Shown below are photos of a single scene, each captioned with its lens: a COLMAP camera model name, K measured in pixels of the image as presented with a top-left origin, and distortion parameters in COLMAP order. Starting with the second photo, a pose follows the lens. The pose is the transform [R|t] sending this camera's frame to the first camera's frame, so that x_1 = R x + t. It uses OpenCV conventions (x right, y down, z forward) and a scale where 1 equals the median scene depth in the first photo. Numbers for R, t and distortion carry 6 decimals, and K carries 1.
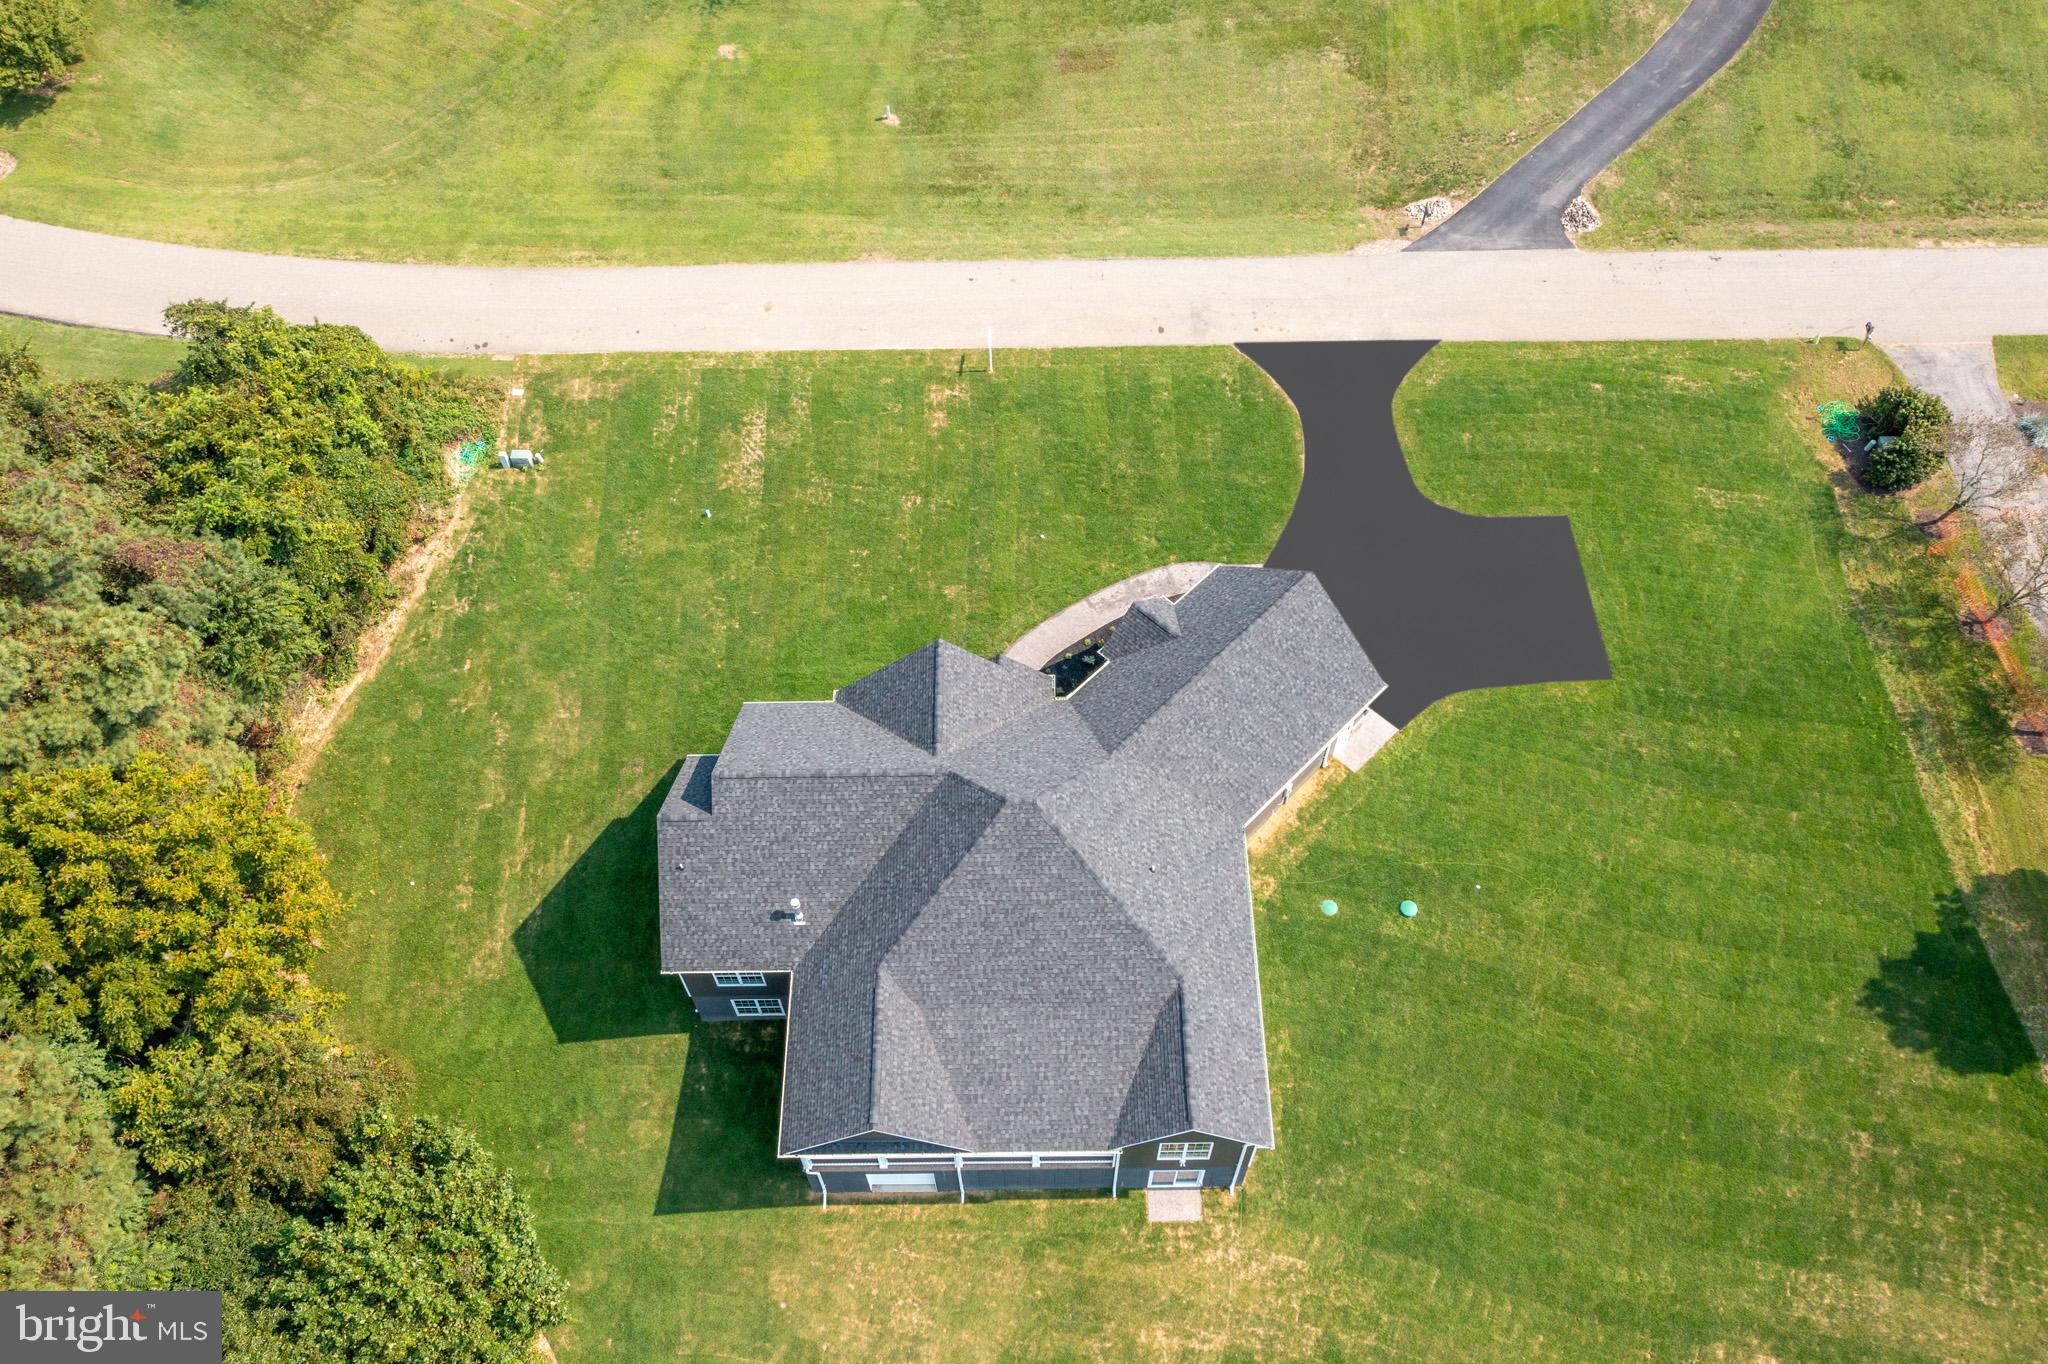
lens RADIAL K [[1604.6, 0, 1024.0], [0, 1604.6, 682.0], [0, 0, 1]] dist [-0.015907, -0.001038]
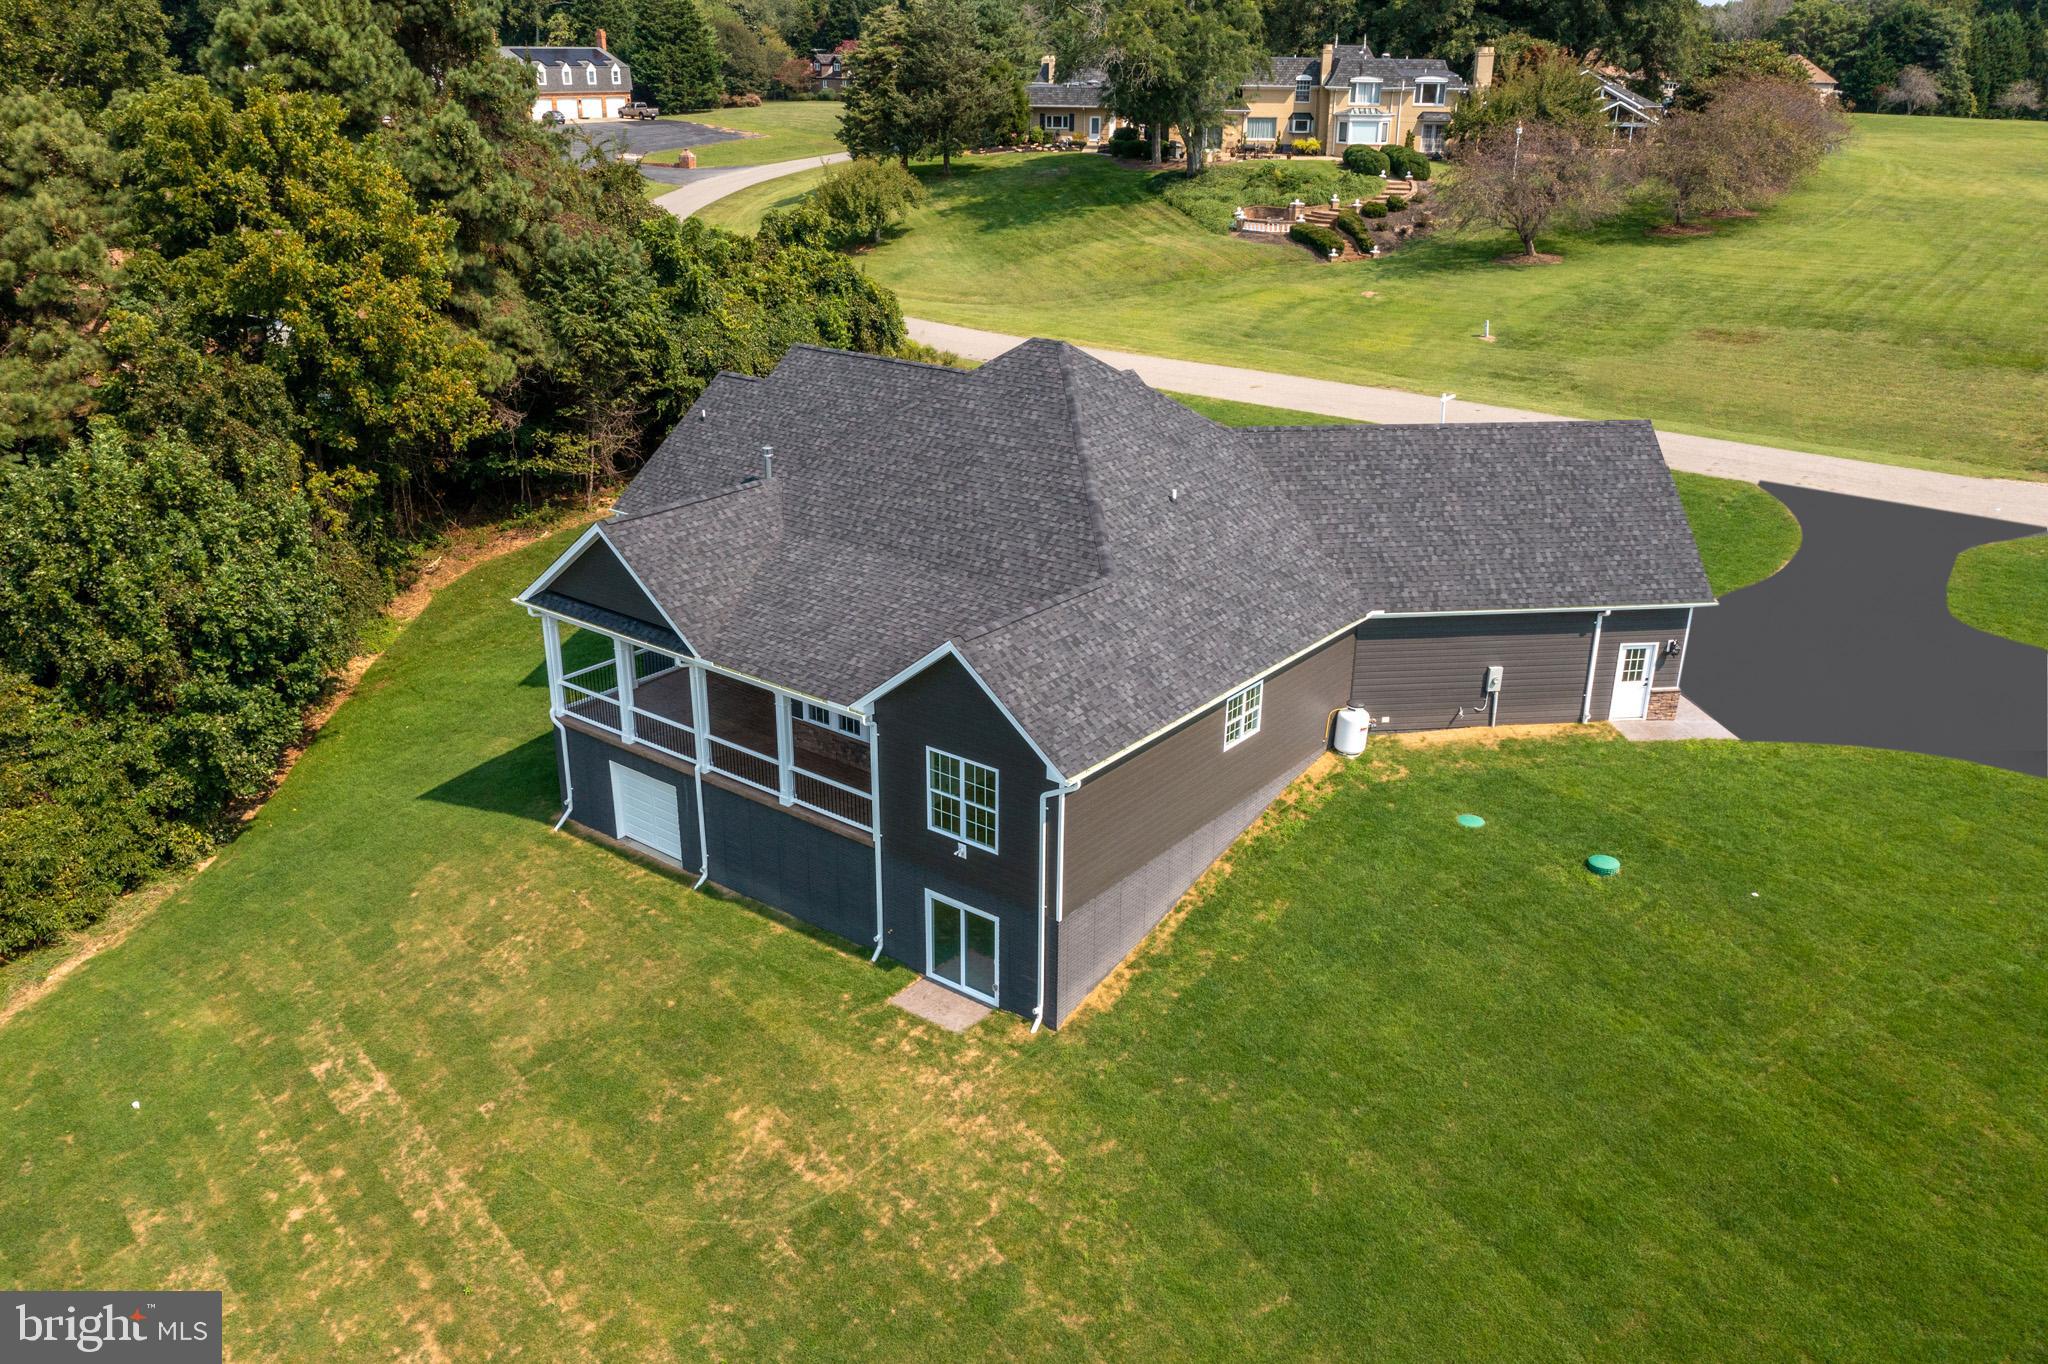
lens RADIAL K [[1604.6, 0, 1024.0], [0, 1604.6, 682.0], [0, 0, 1]] dist [-0.015907, -0.001038]
pose [[0.783764, 0.242825, -0.571620, 0.415662], [-0.526521, 0.747926, -0.404207, 0.458378], [0.329378, 0.617773, 0.714050, 0.541805]]
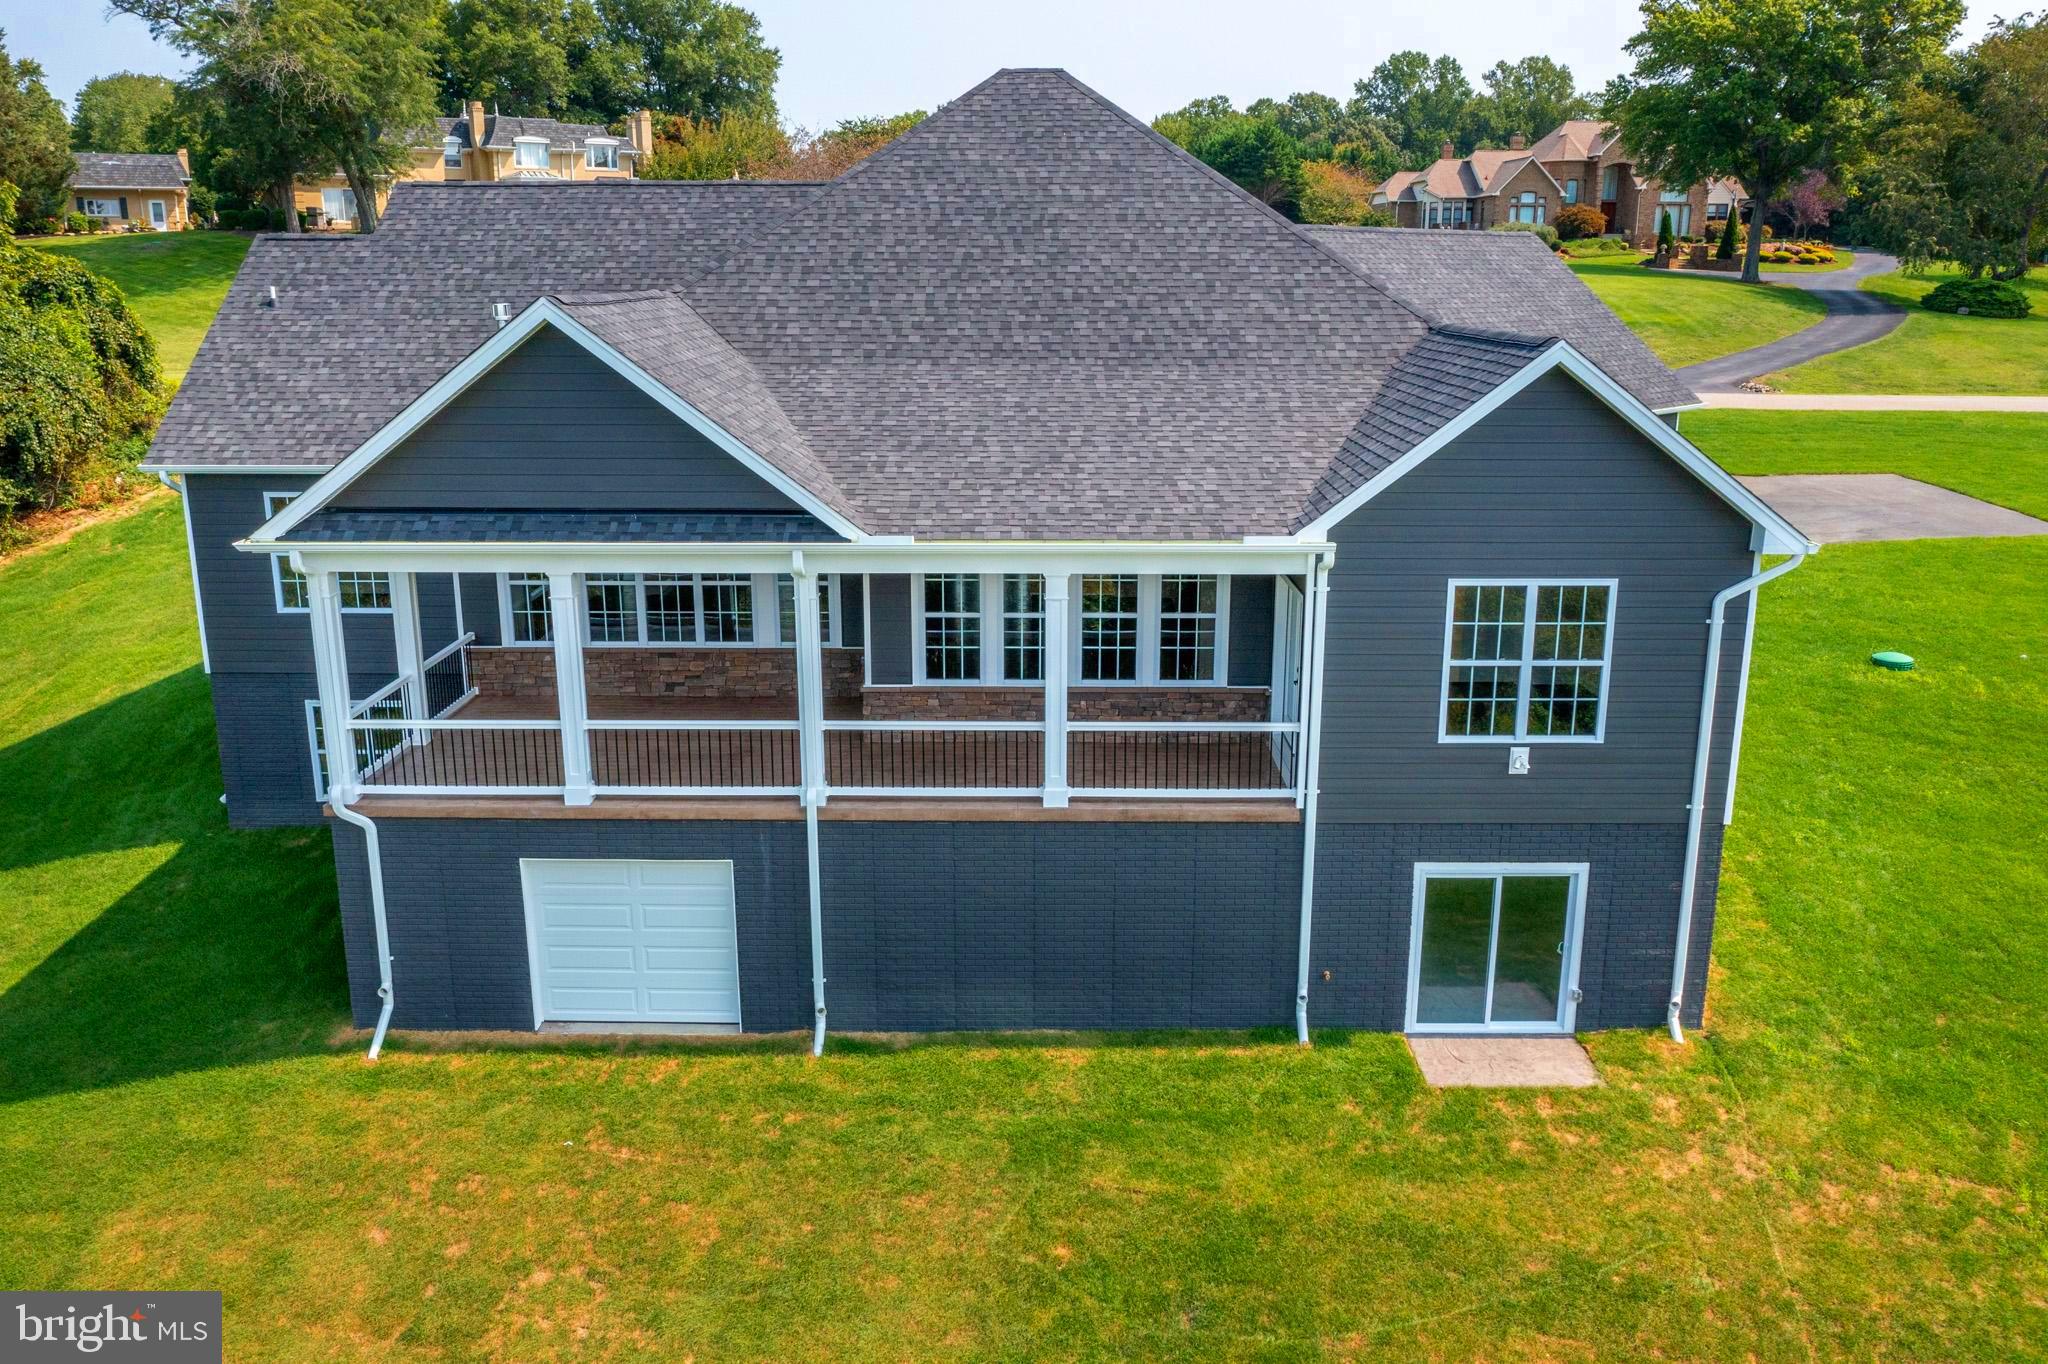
lens RADIAL K [[1604.6, 0, 1024.0], [0, 1604.6, 682.0], [0, 0, 1]] dist [-0.015907, -0.001038]
pose [[0.999790, 0.013995, -0.014983, 0.005505], [-0.020424, 0.743797, -0.668093, 0.484599], [0.001795, 0.668259, 0.743927, 0.728739]]
